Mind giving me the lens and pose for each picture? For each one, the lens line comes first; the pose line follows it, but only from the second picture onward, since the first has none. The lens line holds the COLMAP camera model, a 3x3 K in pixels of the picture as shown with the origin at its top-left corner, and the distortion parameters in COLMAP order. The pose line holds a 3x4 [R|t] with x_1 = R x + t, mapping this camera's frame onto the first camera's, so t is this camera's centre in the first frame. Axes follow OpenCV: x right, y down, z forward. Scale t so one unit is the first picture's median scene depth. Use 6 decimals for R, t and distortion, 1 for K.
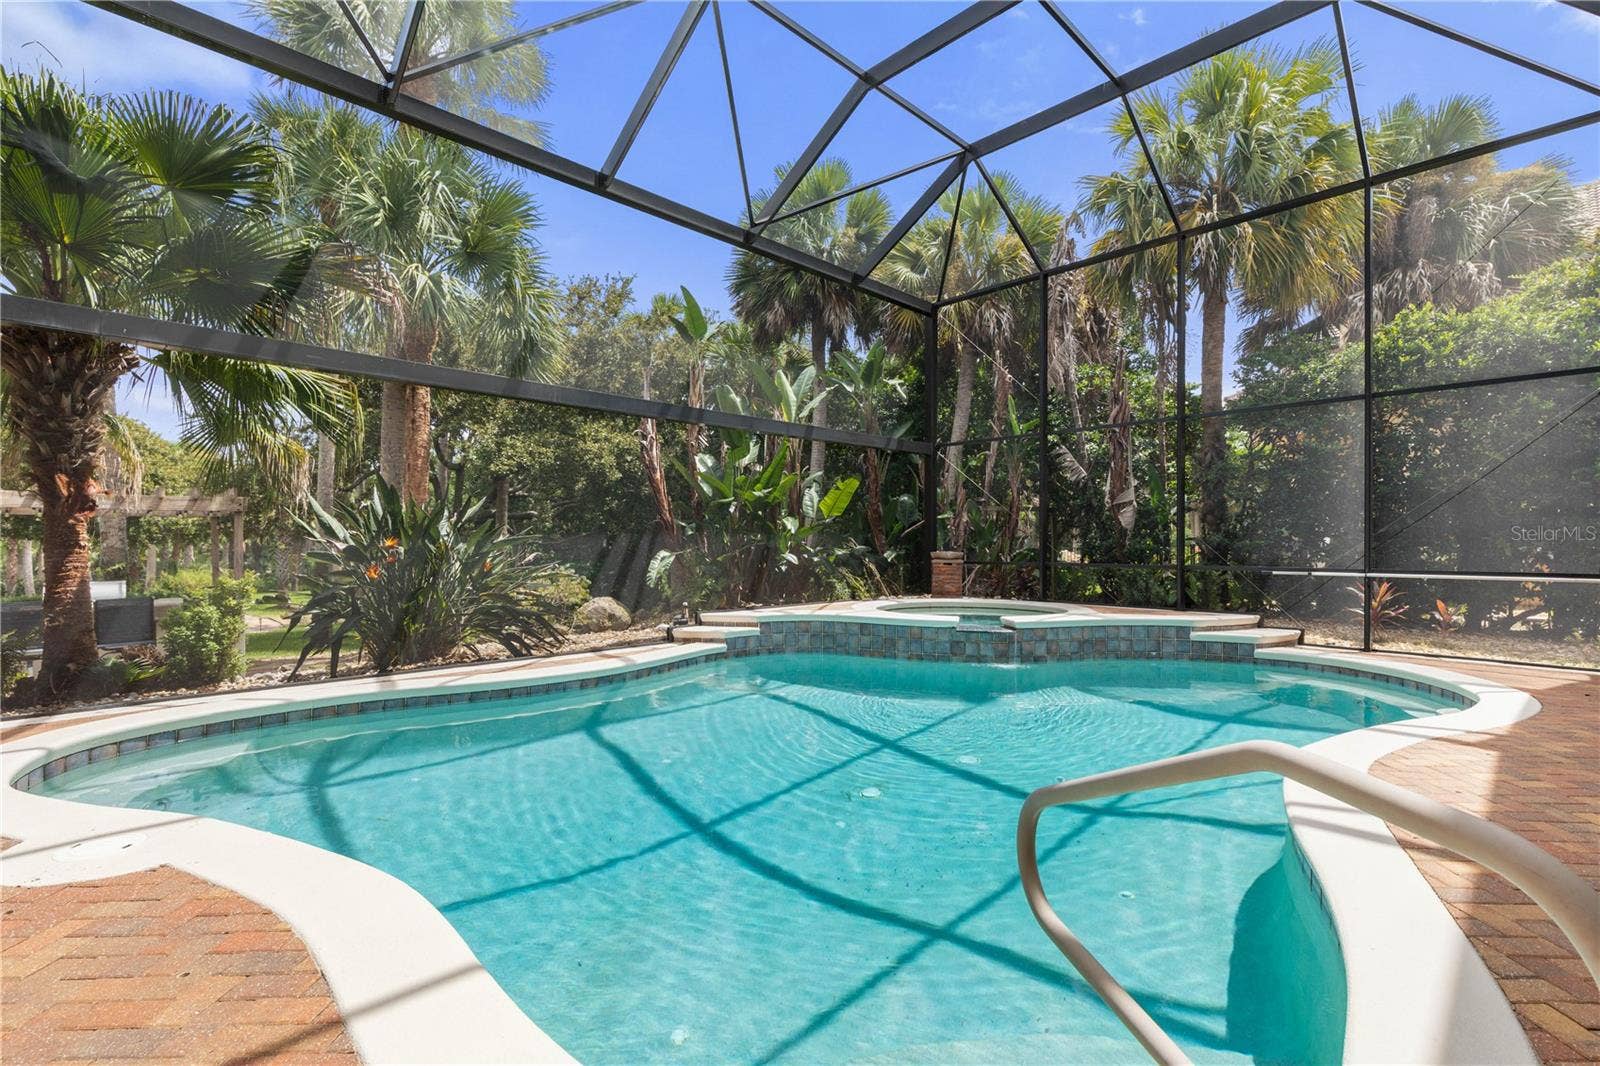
lens RADIAL K [[730.6, 0, 799.6], [0, 730.6, 537.4], [0, 0, 1]] dist [-0.004191, -0.001015]
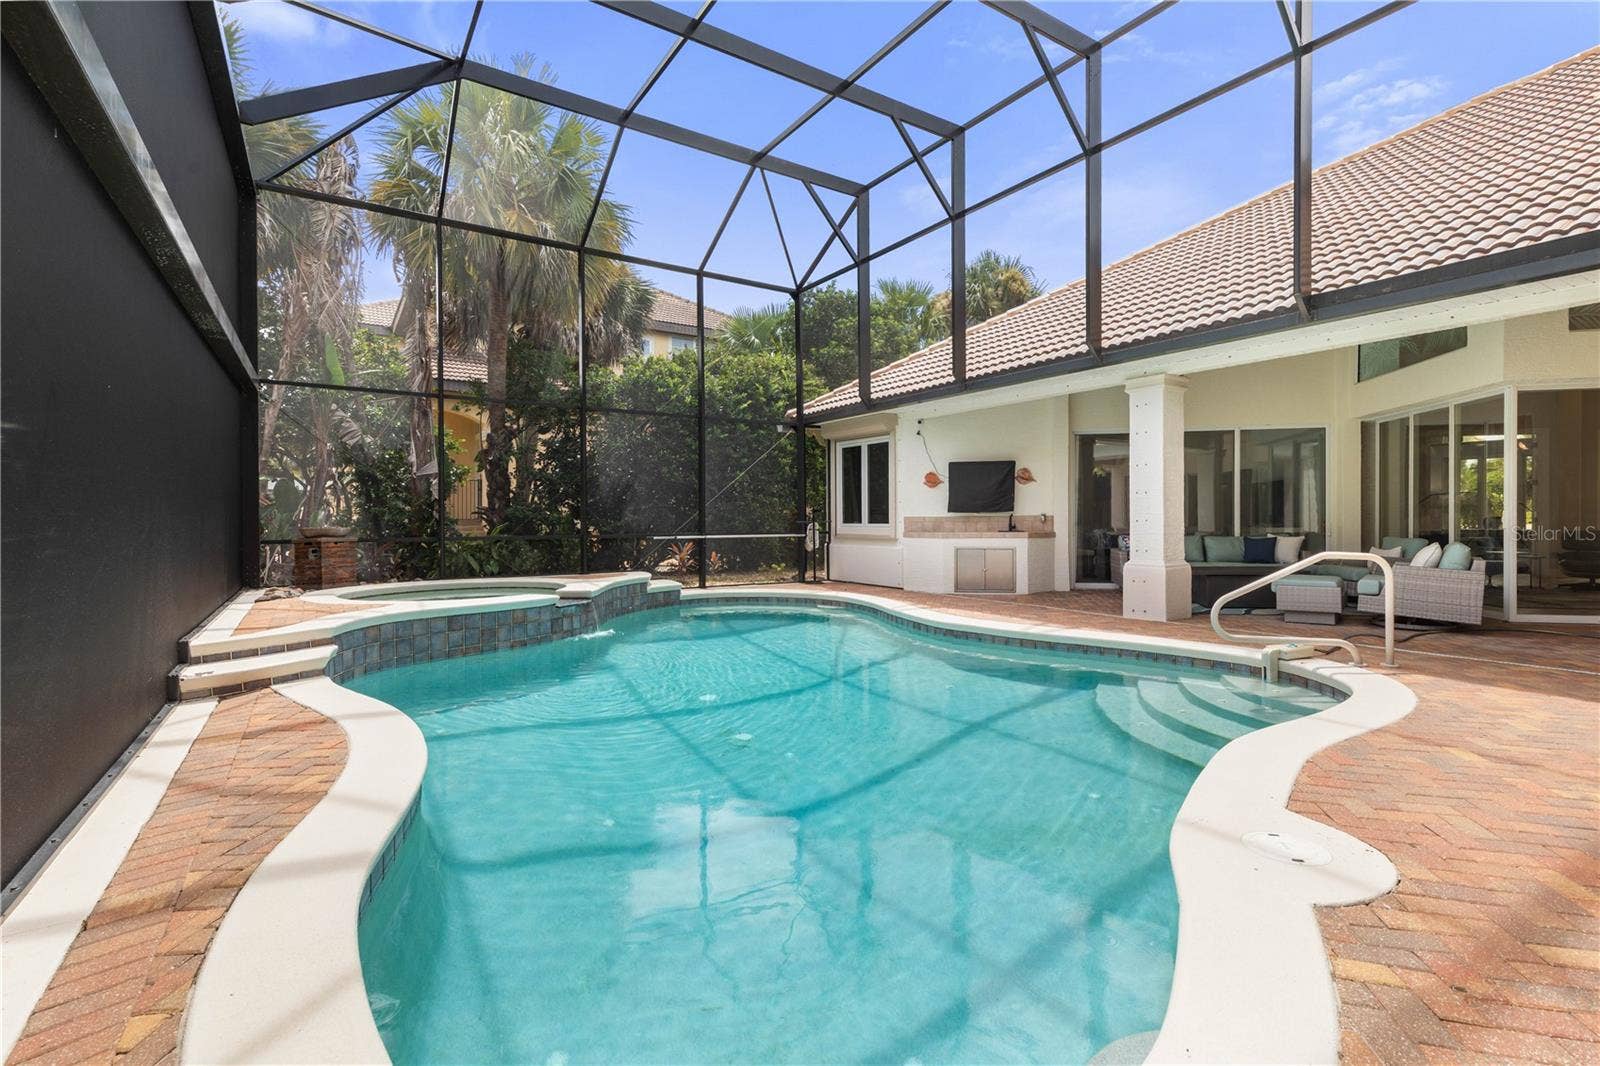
lens RADIAL K [[730.6, 0, 798.8], [0, 730.6, 524.6], [0, 0, 1]] dist [-0.004191, -0.001015]
pose [[0.204994, -0.010914, 0.978702, -0.630075], [-0.003245, 0.999925, 0.011830, 0.009112], [-0.978758, -0.005601, 0.204943, 0.493674]]
